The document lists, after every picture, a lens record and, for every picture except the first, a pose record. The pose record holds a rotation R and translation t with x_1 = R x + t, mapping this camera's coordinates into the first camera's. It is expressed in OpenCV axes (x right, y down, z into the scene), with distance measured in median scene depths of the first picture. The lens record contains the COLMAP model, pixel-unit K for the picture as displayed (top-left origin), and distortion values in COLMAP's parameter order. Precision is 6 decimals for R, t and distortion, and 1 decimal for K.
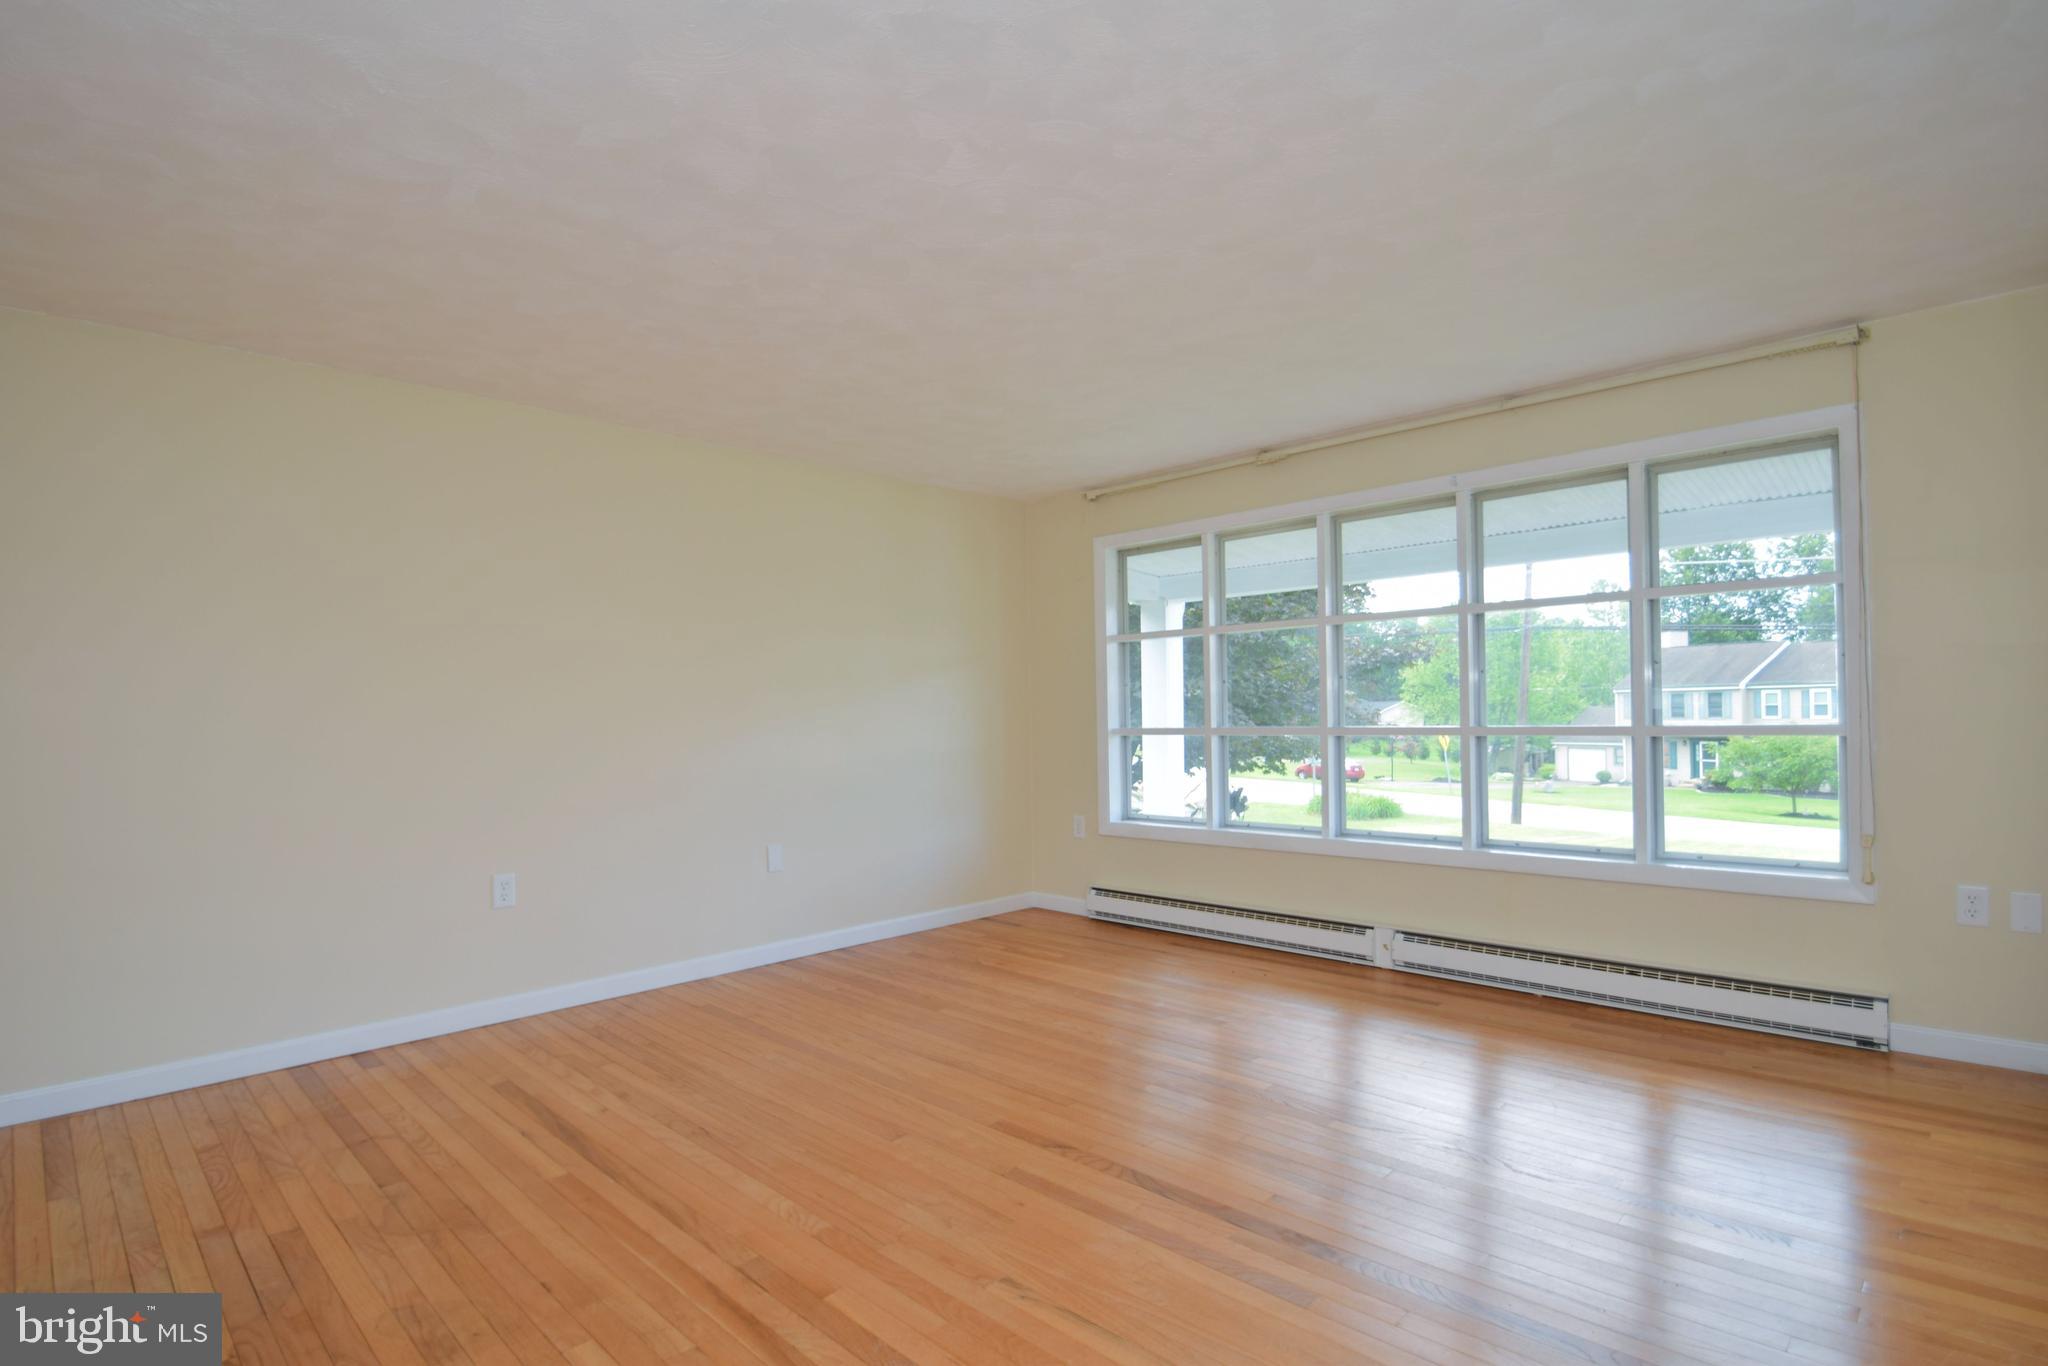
lens RADIAL K [[948.8, 0, 1027.7], [0, 948.8, 727.1], [0, 0, 1]] dist [-0.000544, -0.011467]
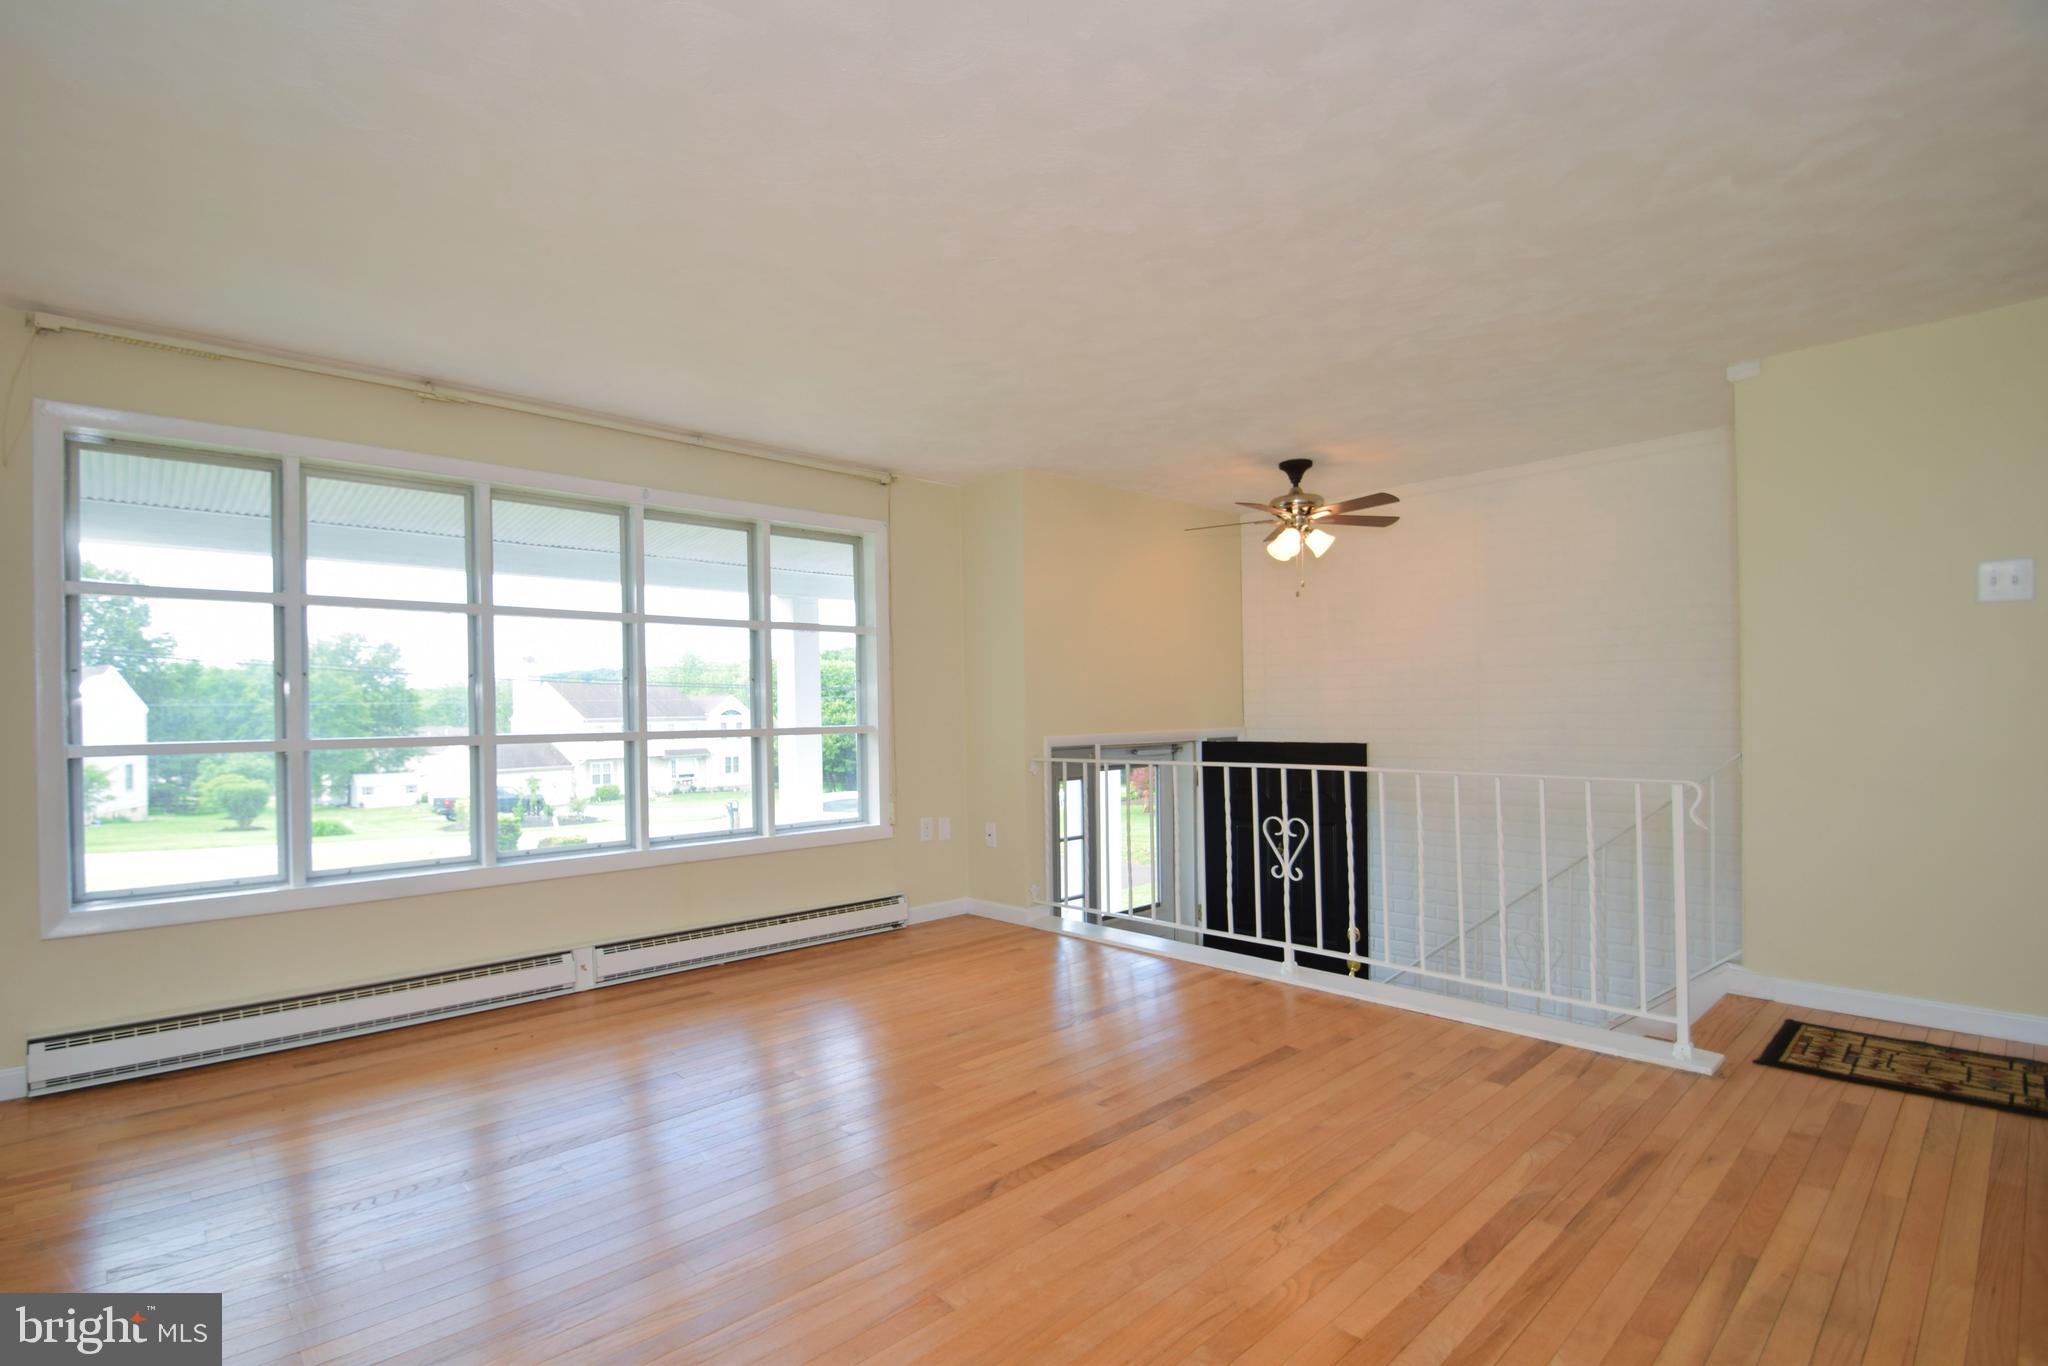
lens RADIAL K [[964.6, 0, 977.8], [0, 964.6, 703.4], [0, 0, 1]] dist [0.025239, -0.023346]
pose [[0.090119, 0.024747, 0.995623, -0.548674], [0.020408, 0.999435, -0.026689, 0.004430], [-0.995722, 0.022724, 0.089563, 0.523971]]
